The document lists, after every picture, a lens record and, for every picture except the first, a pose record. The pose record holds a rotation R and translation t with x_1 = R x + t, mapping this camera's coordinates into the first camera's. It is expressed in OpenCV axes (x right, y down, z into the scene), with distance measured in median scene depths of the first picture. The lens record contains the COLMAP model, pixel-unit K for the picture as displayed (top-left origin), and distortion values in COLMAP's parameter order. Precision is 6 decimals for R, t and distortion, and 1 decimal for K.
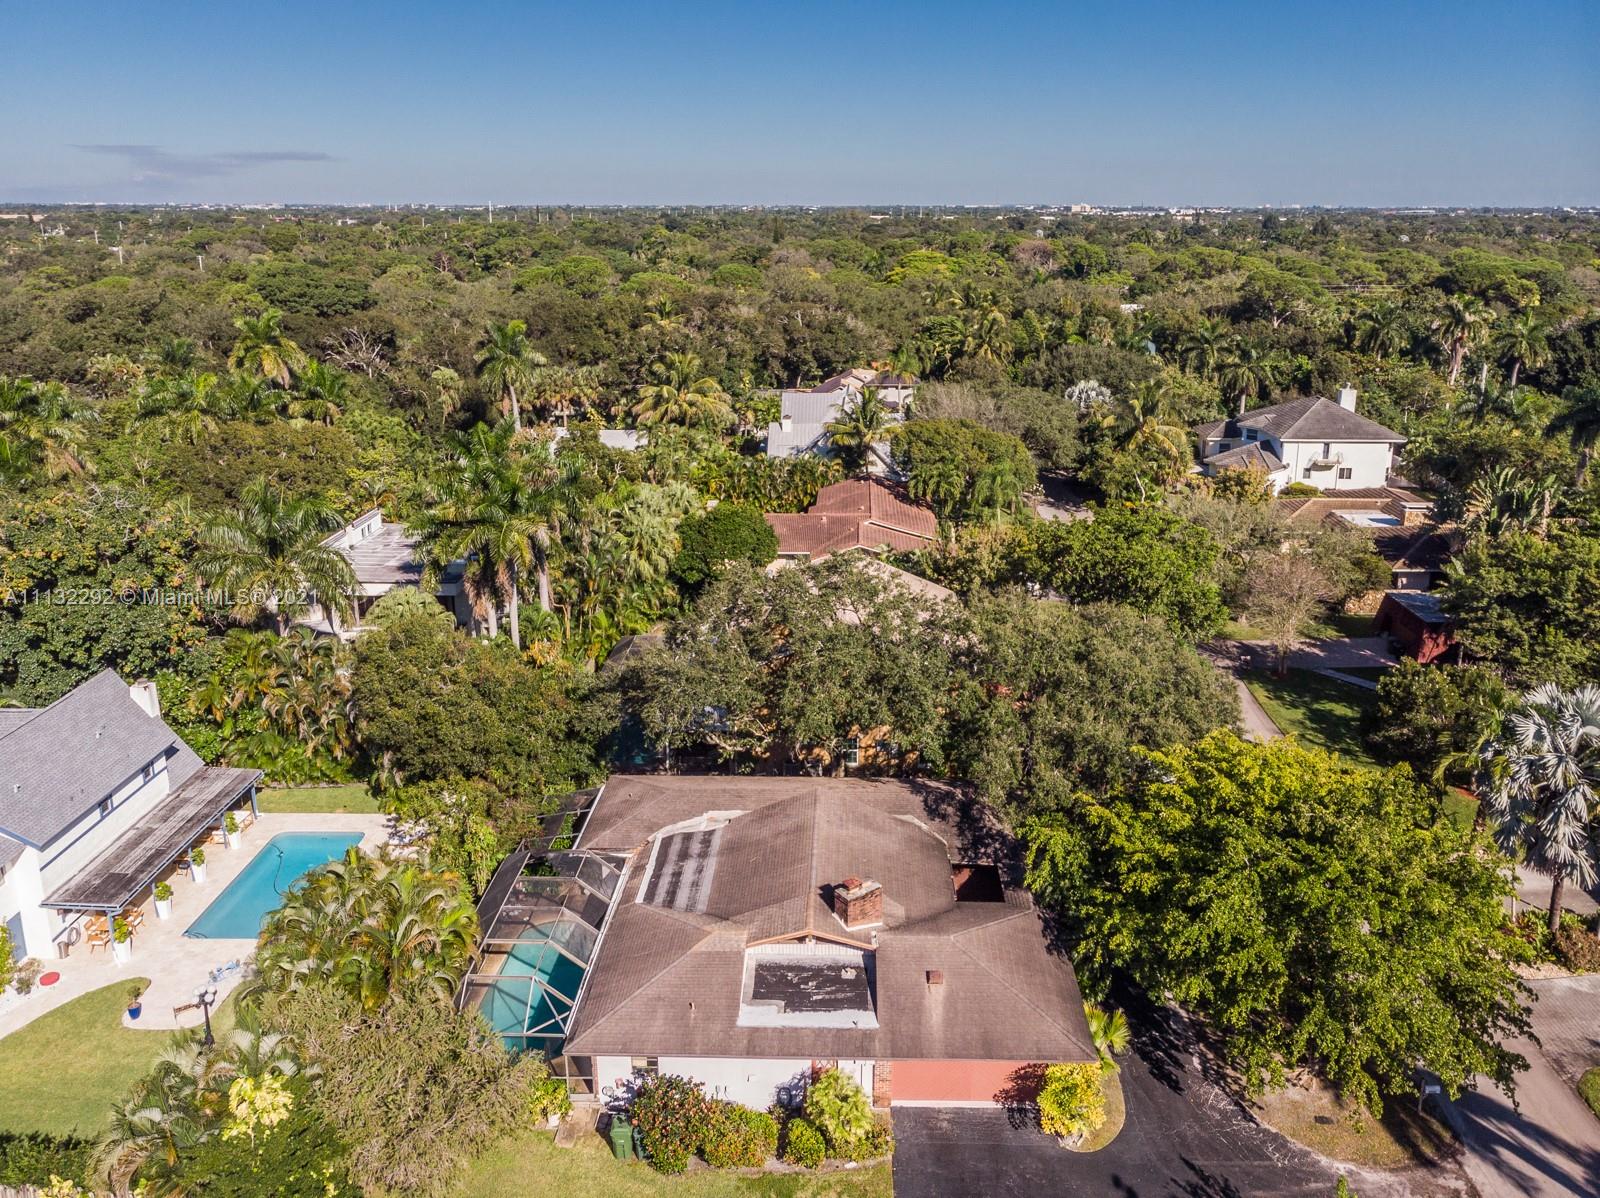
lens RADIAL K [[1186.0, 0, 800.0], [0, 1186.0, 599.0], [0, 0, 1]] dist [0.003475, -0.000188]
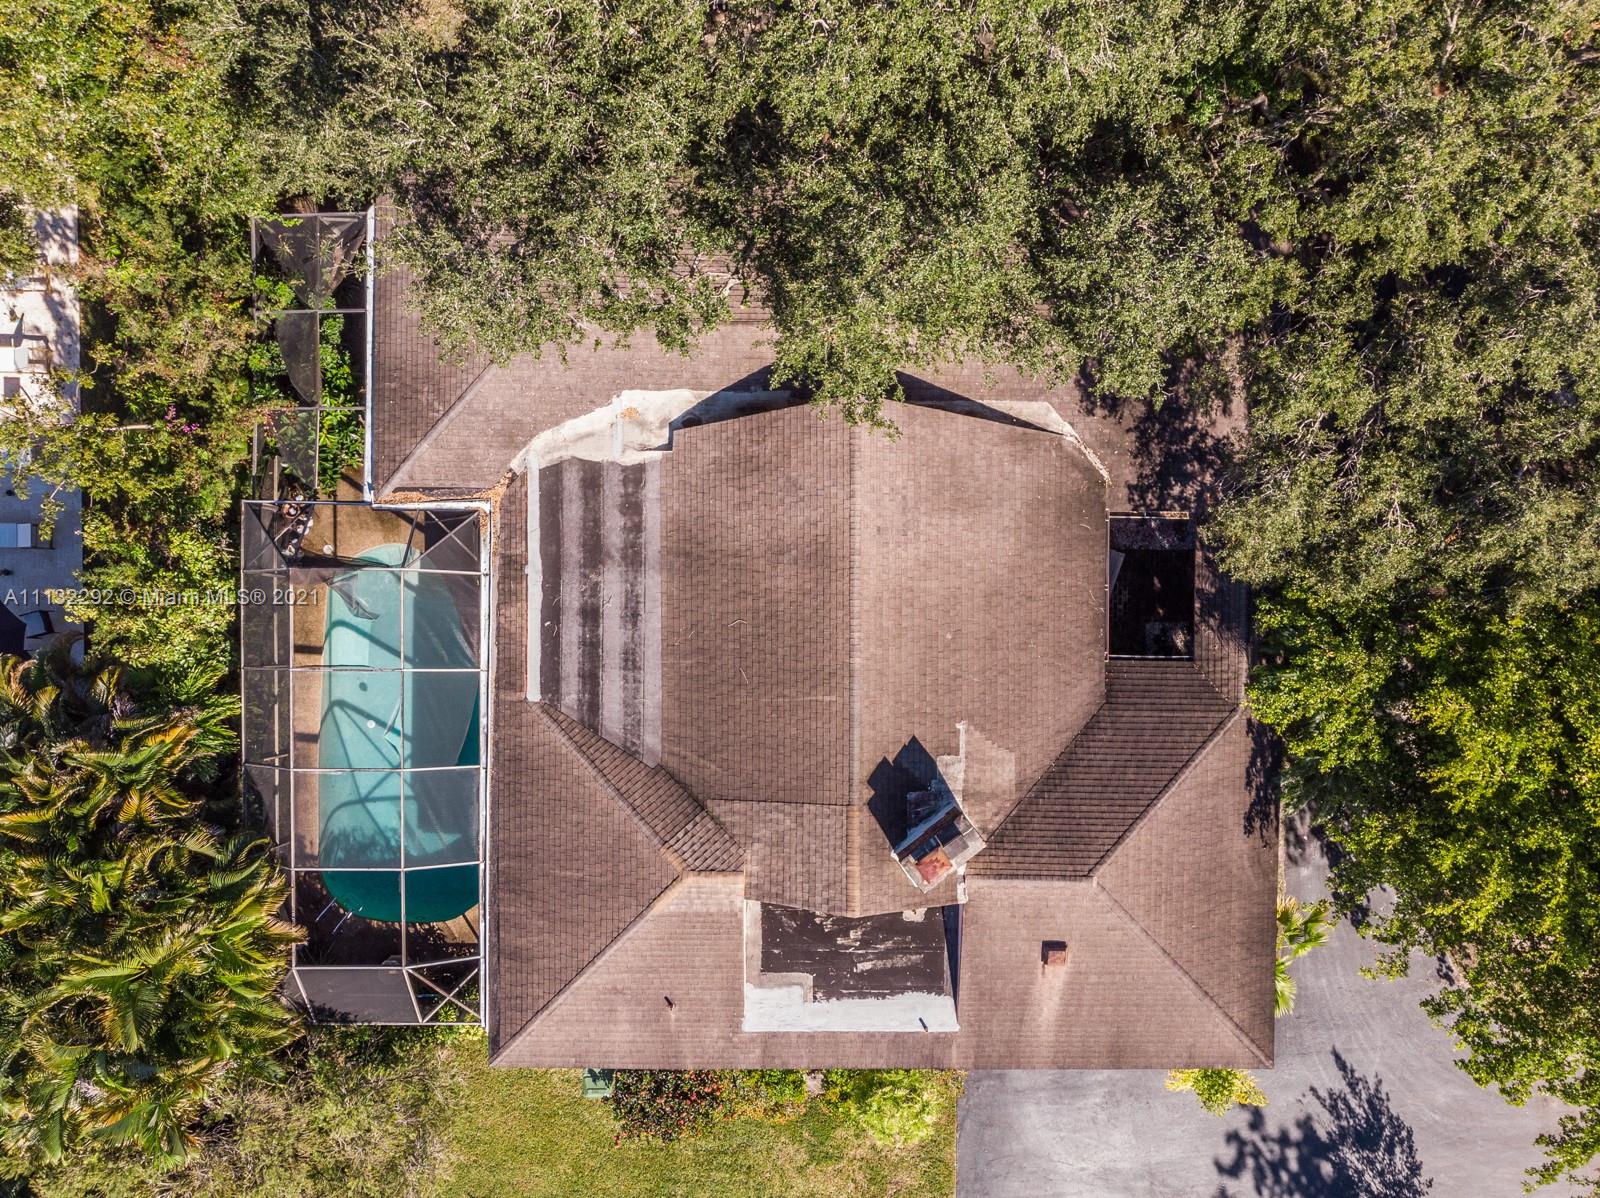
lens RADIAL K [[1181.0, 0, 802.0], [0, 1181.0, 654.1], [0, 0, 1]] dist [0.002665, 0.000158]
pose [[0.999093, -0.041318, 0.010265, -0.014564], [0.001628, 0.277999, 0.960580, -0.251211], [-0.042543, -0.959692, 0.277814, 0.782825]]
